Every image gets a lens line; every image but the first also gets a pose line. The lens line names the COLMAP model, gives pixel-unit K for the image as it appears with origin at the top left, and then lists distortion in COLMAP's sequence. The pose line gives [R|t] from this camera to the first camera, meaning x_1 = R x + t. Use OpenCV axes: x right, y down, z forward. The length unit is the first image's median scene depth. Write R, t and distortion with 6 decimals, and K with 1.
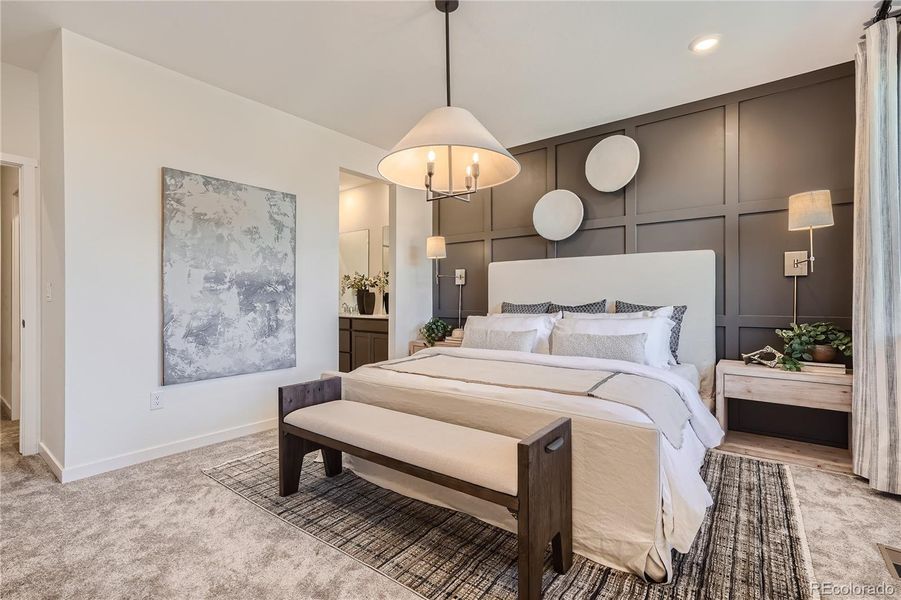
lens RADIAL K [[411.2, 0, 453.4], [0, 411.2, 300.8], [0, 0, 1]] dist [-0.023135, 0.000189]
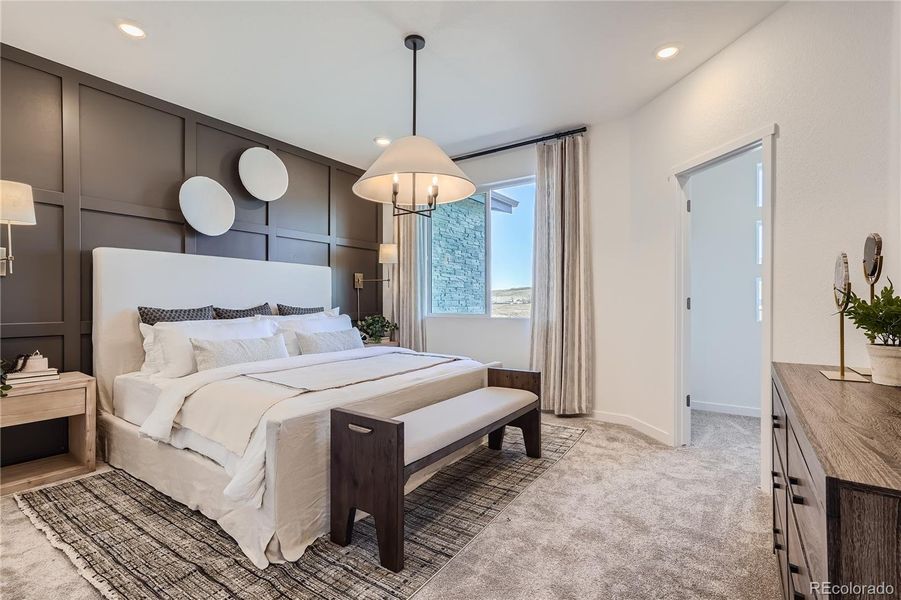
lens RADIAL K [[411.2, 0, 457.0], [0, 411.2, 298.6], [0, 0, 1]] dist [-0.023135, 0.000189]
pose [[-0.048208, 0.007732, 0.998807, -0.712935], [0.003269, 0.999966, -0.007583, -0.004101], [-0.998832, 0.002900, -0.048232, 0.569238]]
